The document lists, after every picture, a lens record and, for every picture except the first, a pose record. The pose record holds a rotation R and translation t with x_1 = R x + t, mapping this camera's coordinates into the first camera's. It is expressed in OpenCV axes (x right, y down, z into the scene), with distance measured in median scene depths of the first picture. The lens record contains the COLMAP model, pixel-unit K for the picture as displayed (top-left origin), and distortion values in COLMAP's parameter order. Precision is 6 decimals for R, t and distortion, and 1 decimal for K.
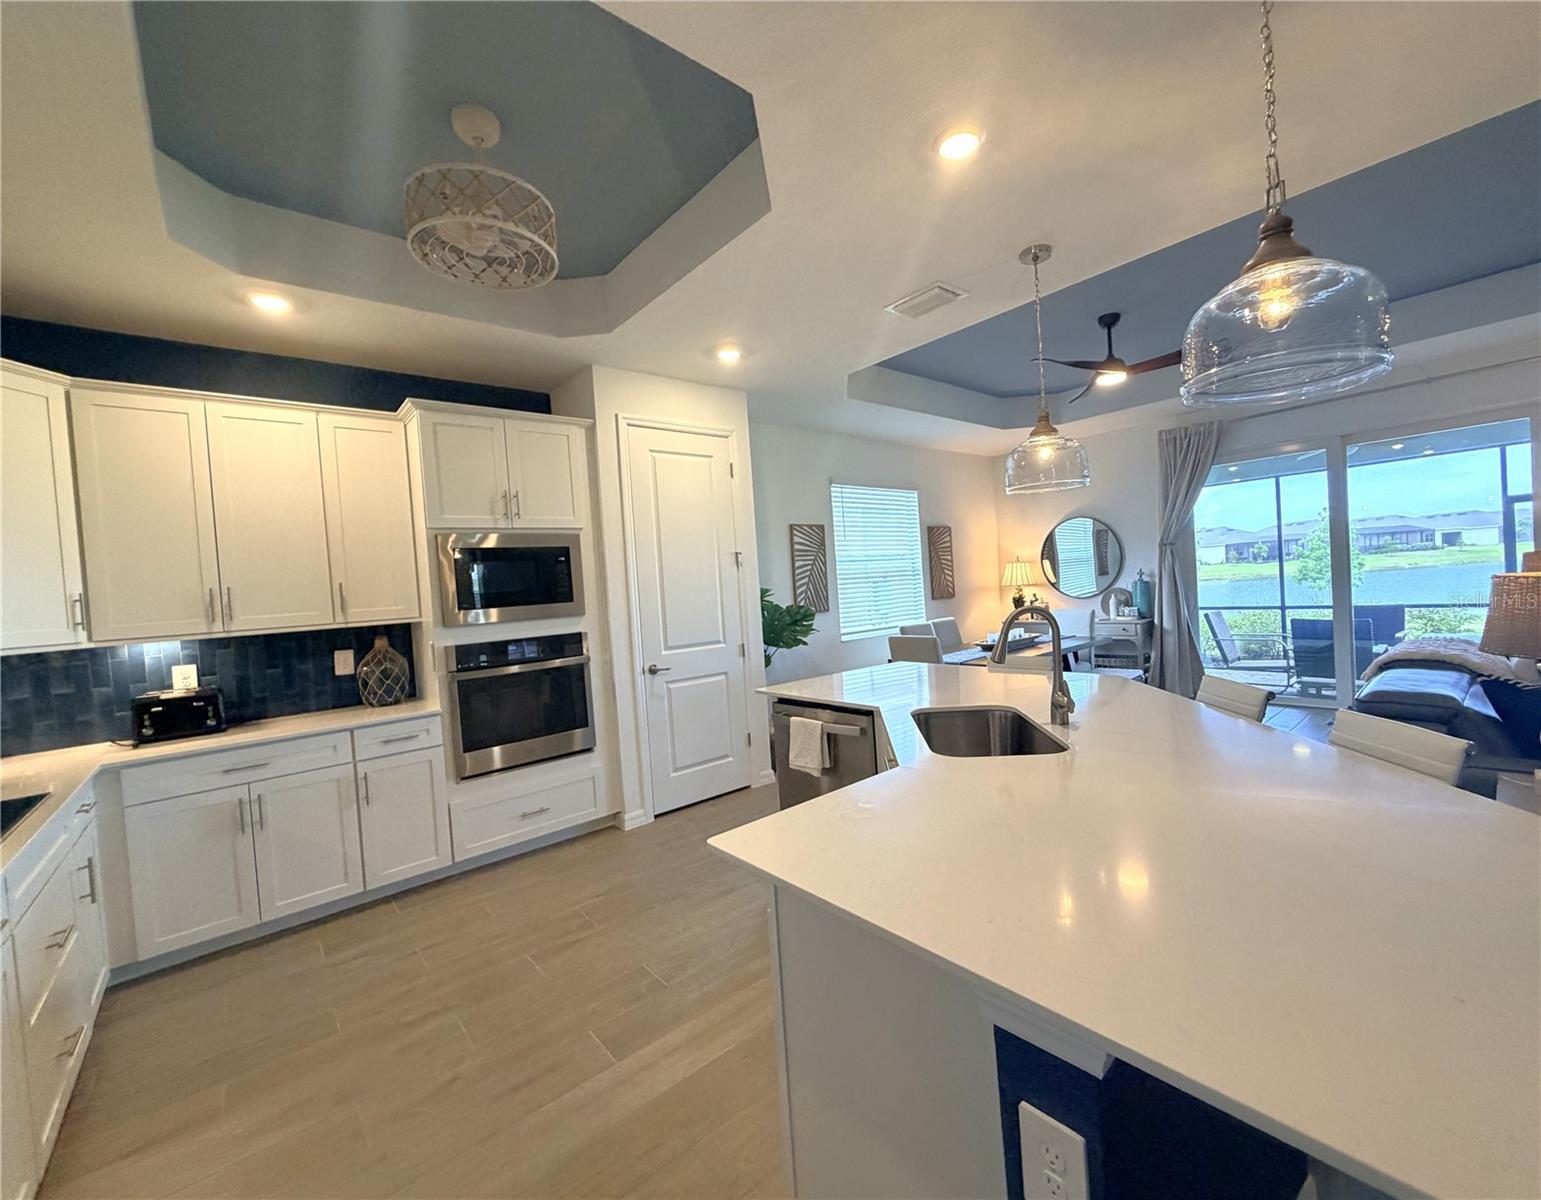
lens RADIAL K [[642.2, 0, 817.3], [0, 642.2, 589.7], [0, 0, 1]] dist [0.000863, -0.000006]
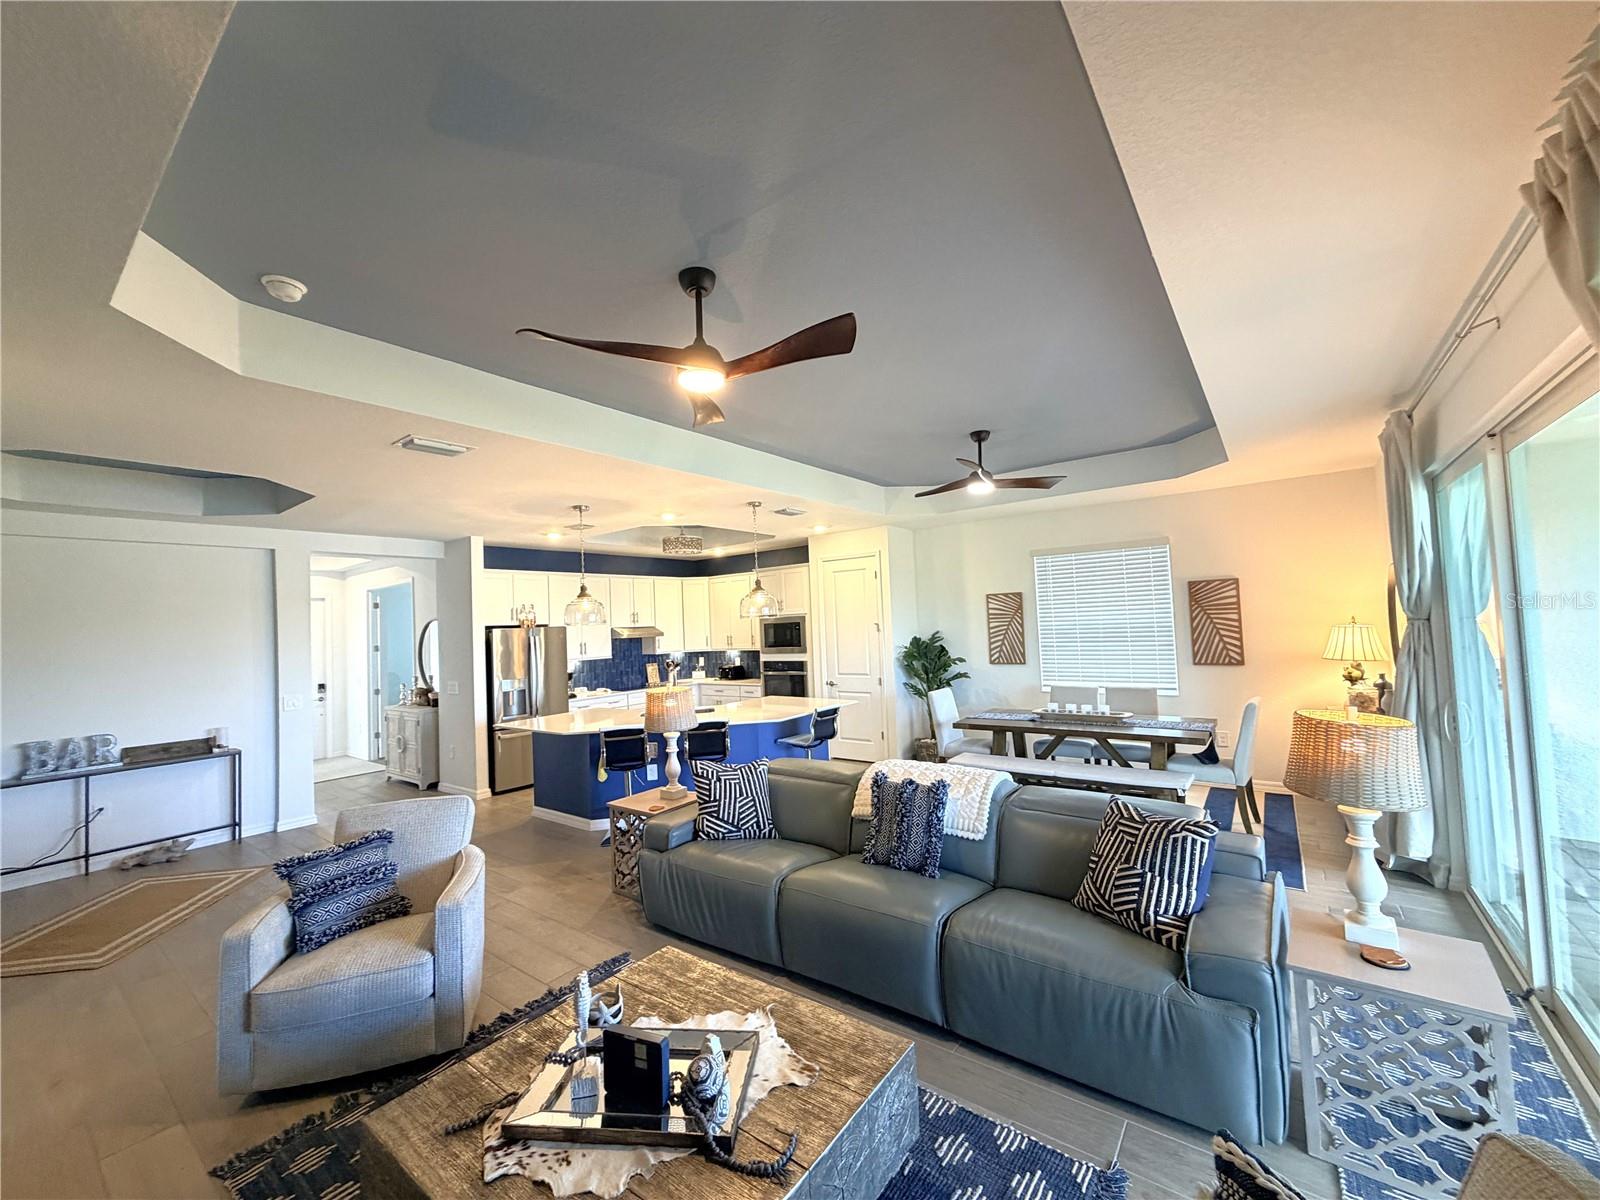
lens RADIAL K [[646.1, 0, 800.2], [0, 646.1, 596.0], [0, 0, 1]] dist [-0.001552, -0.000054]
pose [[0.180445, 0.012903, -0.983500, 1.149538], [0.015370, 0.999755, 0.015937, -0.122238], [0.983465, -0.017992, 0.180203, 0.378367]]
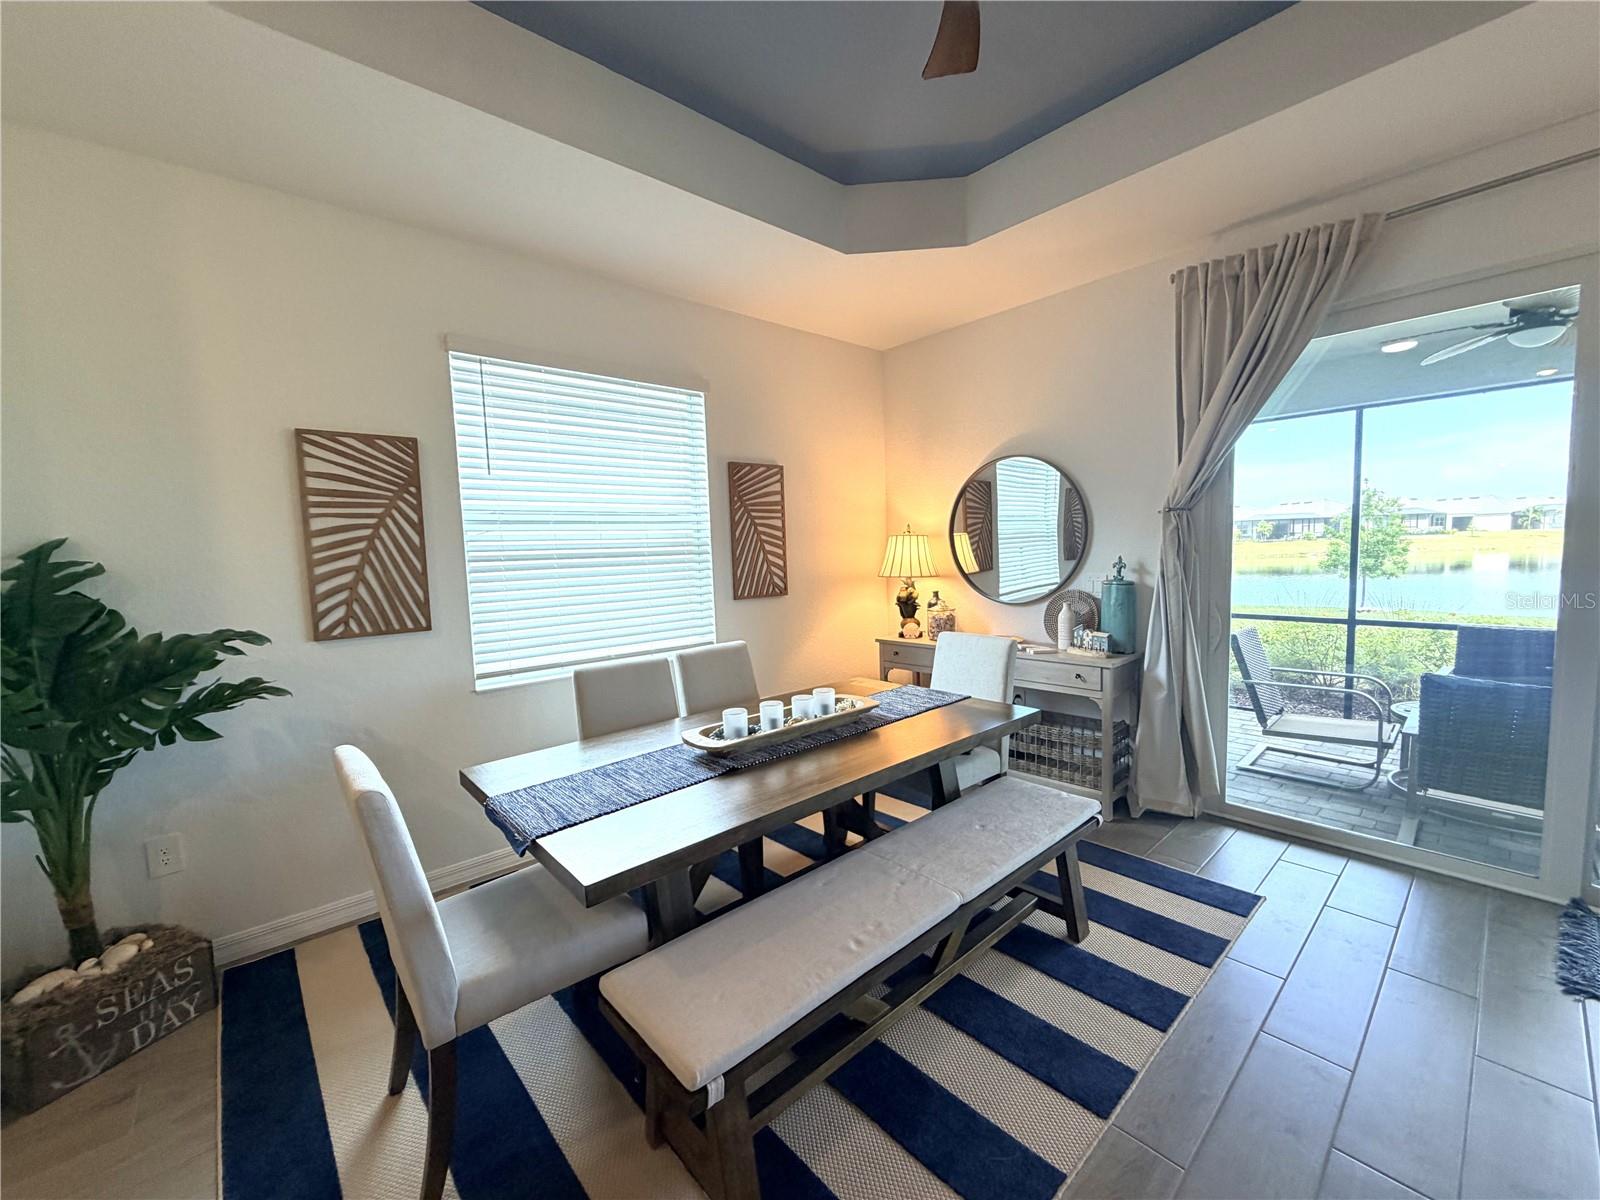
lens RADIAL K [[646.1, 0, 806.3], [0, 646.1, 603.8], [0, 0, 1]] dist [-0.001552, -0.000054]
pose [[0.999470, 0.032317, -0.003906, 0.293016], [-0.031931, 0.996643, 0.075393, -0.029122], [0.006329, -0.075228, 0.997146, 0.552559]]
